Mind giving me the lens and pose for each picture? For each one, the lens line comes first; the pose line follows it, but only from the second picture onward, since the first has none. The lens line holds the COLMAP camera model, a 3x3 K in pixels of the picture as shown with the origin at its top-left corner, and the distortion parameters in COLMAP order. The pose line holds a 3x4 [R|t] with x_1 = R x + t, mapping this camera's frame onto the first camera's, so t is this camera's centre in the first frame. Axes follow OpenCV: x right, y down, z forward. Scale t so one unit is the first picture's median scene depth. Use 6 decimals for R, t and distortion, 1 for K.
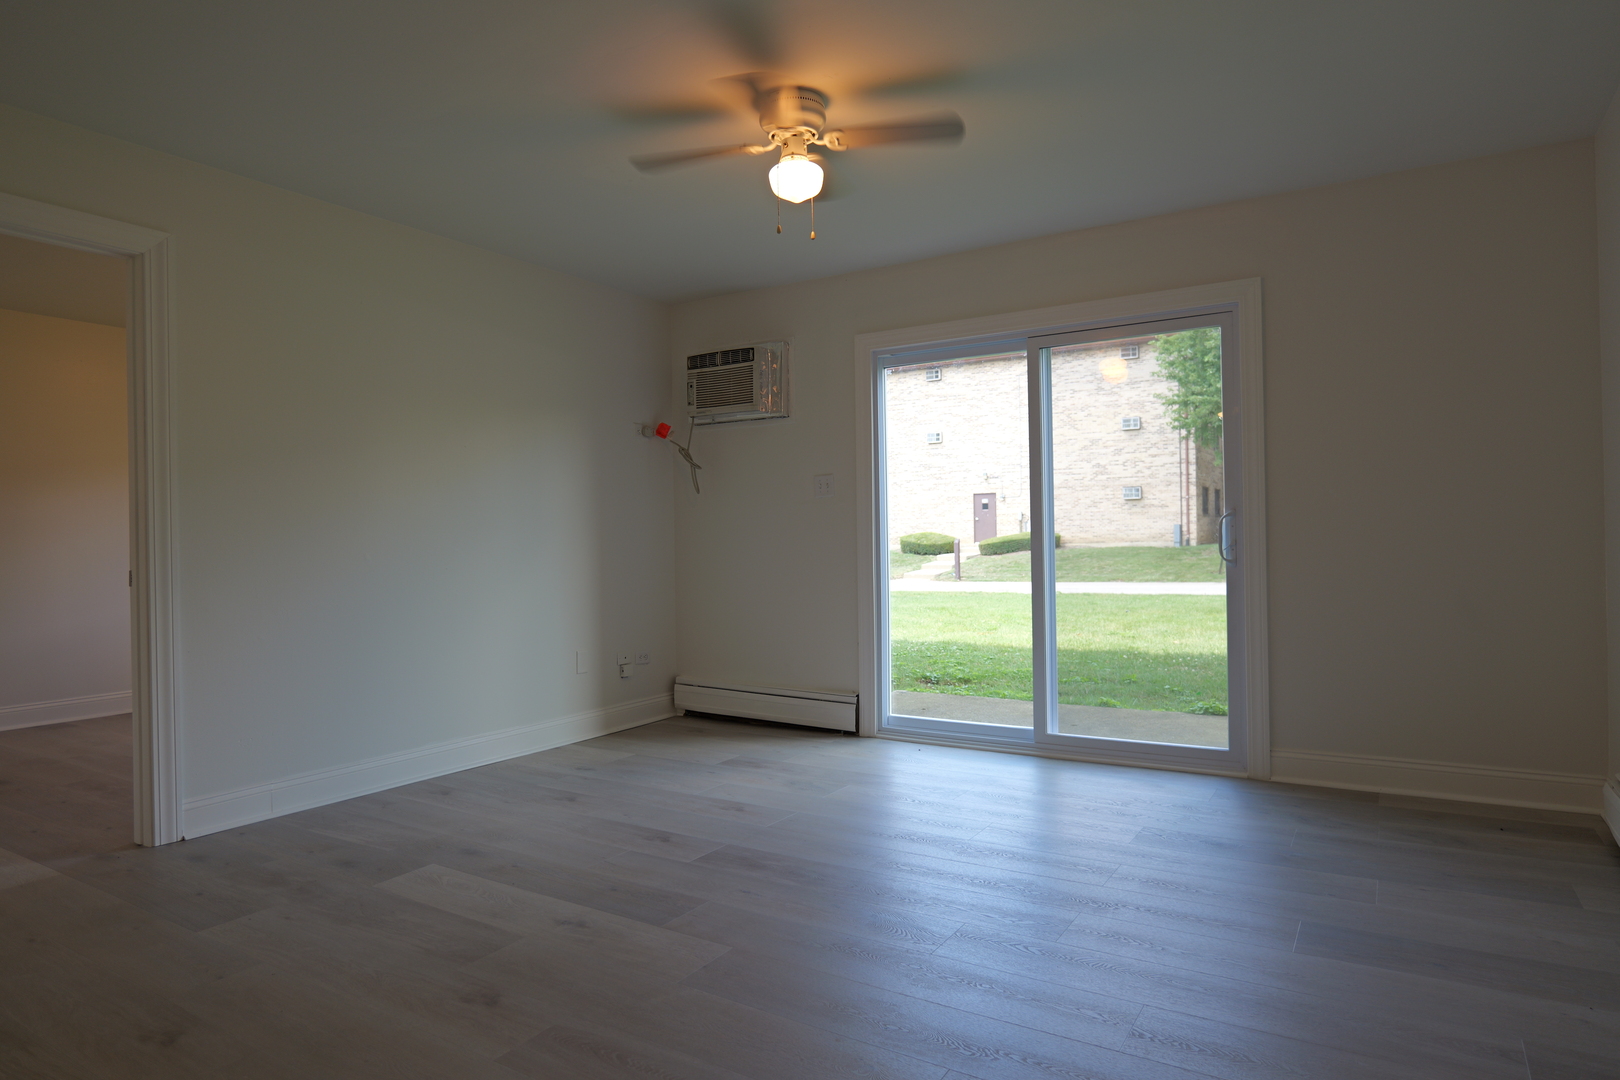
lens RADIAL K [[943.0, 0, 819.8], [0, 943.0, 534.9], [0, 0, 1]] dist [-0.032192, 0.019375]
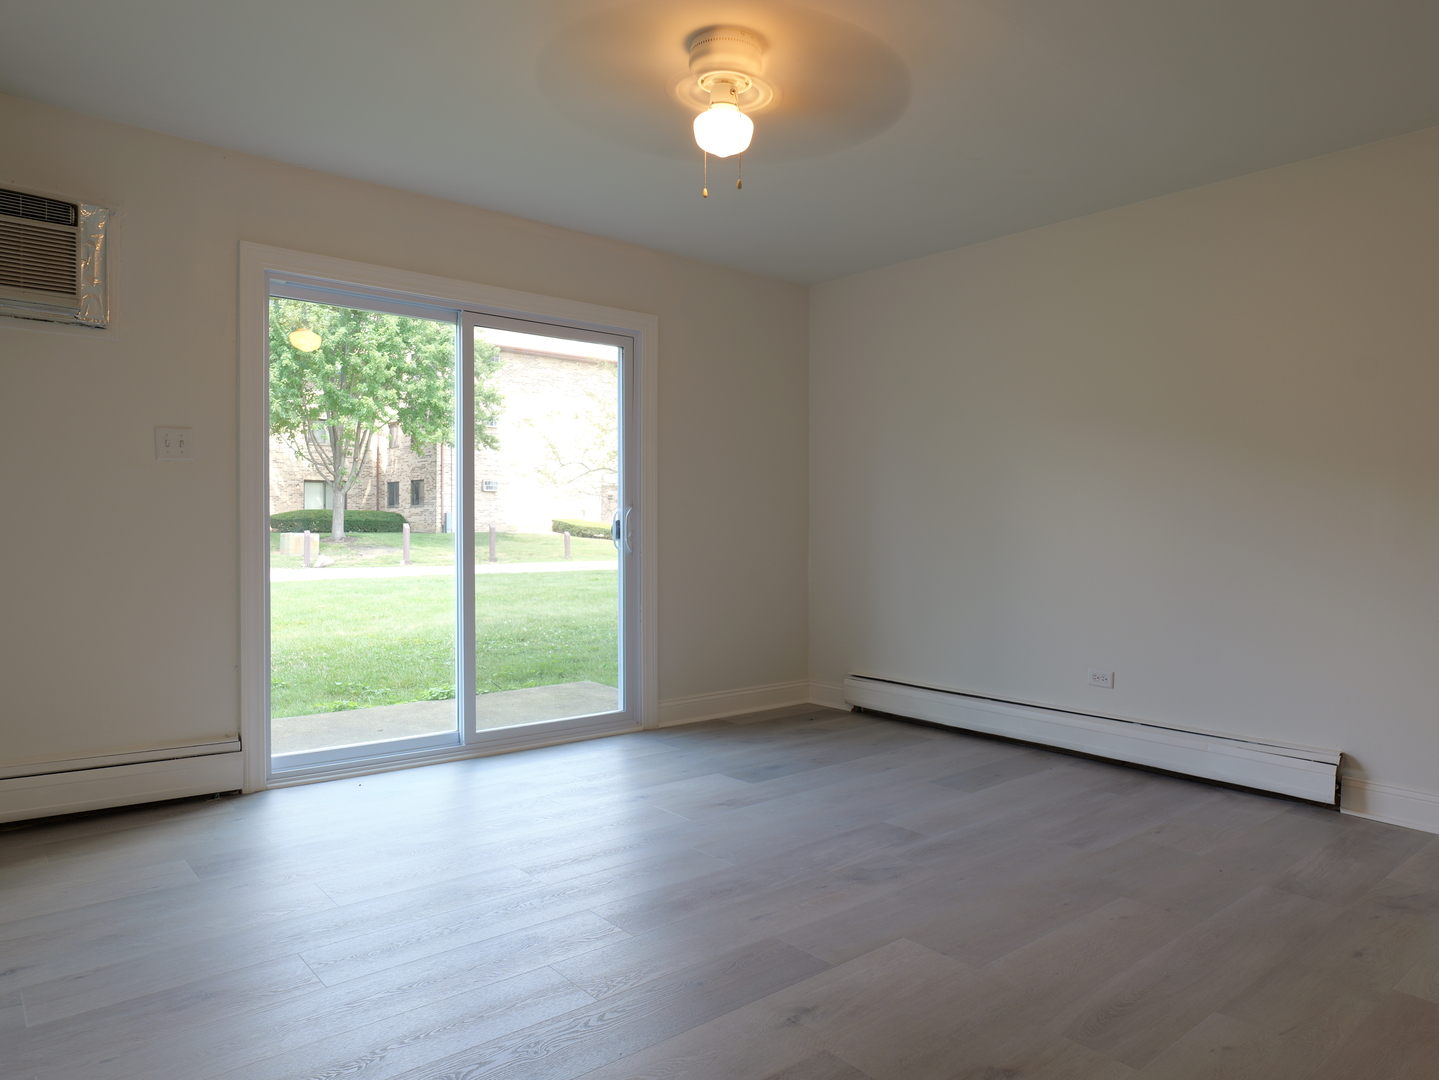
lens RADIAL K [[942.5, 0, 730.3], [0, 942.5, 534.9], [0, 0, 1]] dist [-0.031203, 0.019140]
pose [[0.308647, 0.009061, 0.951133, -0.646662], [-0.017094, 0.999846, -0.003978, 0.012536], [-0.951023, -0.015031, 0.308755, 0.516814]]
